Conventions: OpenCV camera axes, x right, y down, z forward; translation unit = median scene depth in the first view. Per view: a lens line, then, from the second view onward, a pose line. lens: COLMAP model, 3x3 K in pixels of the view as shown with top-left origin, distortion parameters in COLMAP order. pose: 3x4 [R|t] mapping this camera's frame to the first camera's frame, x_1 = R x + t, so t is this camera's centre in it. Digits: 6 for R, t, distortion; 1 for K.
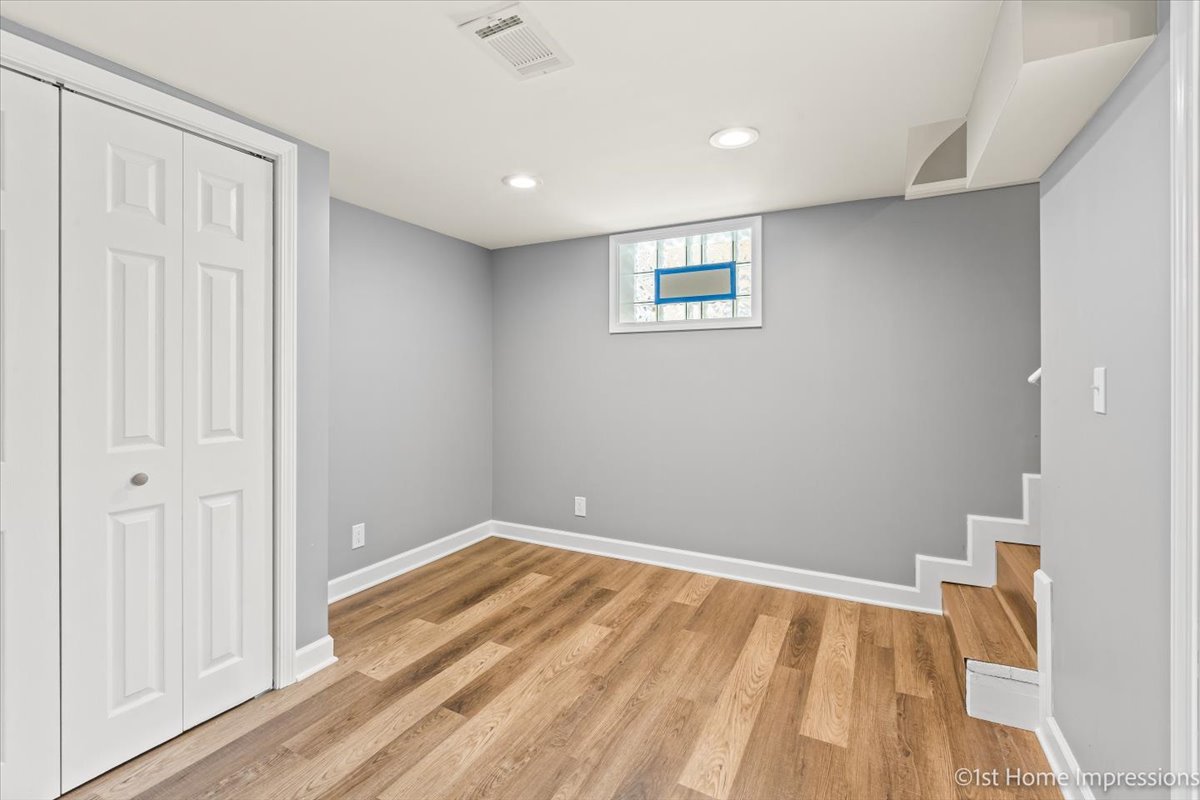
lens RADIAL K [[543.7, 0, 595.5], [0, 543.7, 376.4], [0, 0, 1]] dist [0.000492, 0.000003]
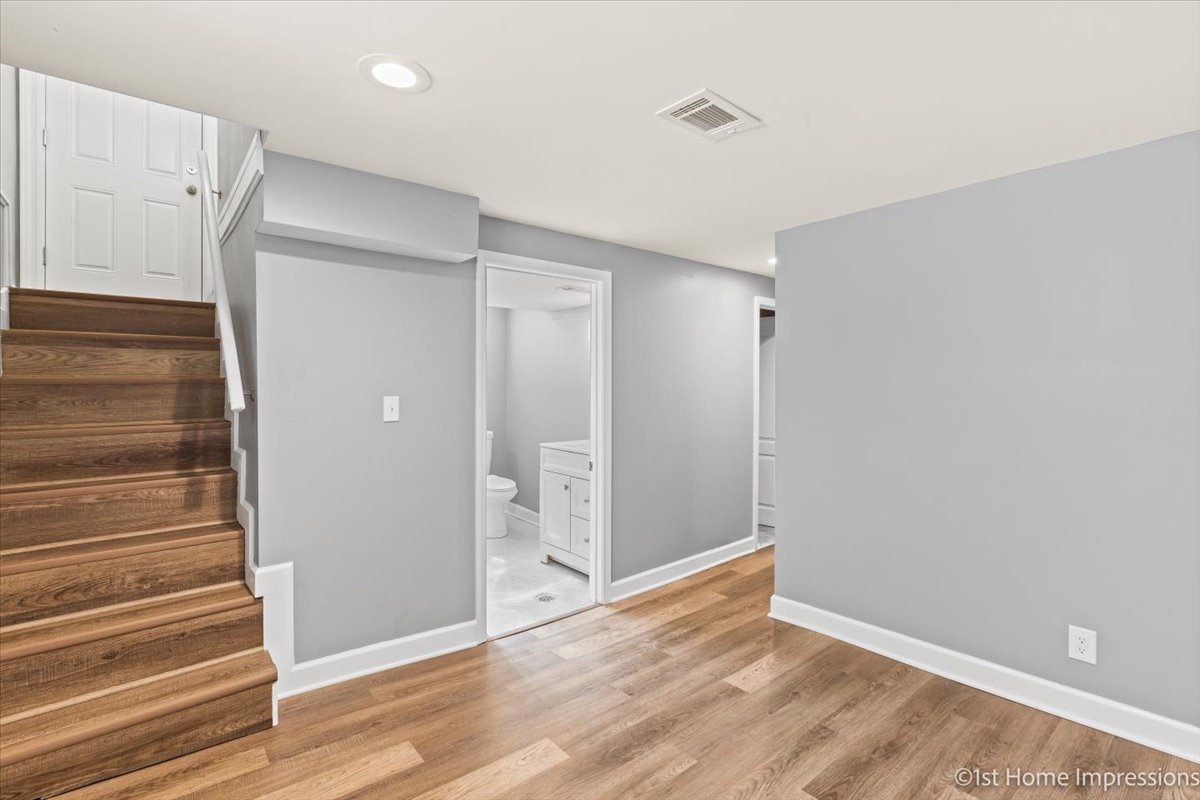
lens RADIAL K [[543.7, 0, 598.4], [0, 543.7, 392.2], [0, 0, 1]] dist [0.000492, 0.000003]
pose [[-0.923427, -0.001577, 0.383771, -0.335036], [-0.001749, 0.999998, -0.000098, -0.028138], [-0.383770, -0.000762, -0.923428, 1.975941]]
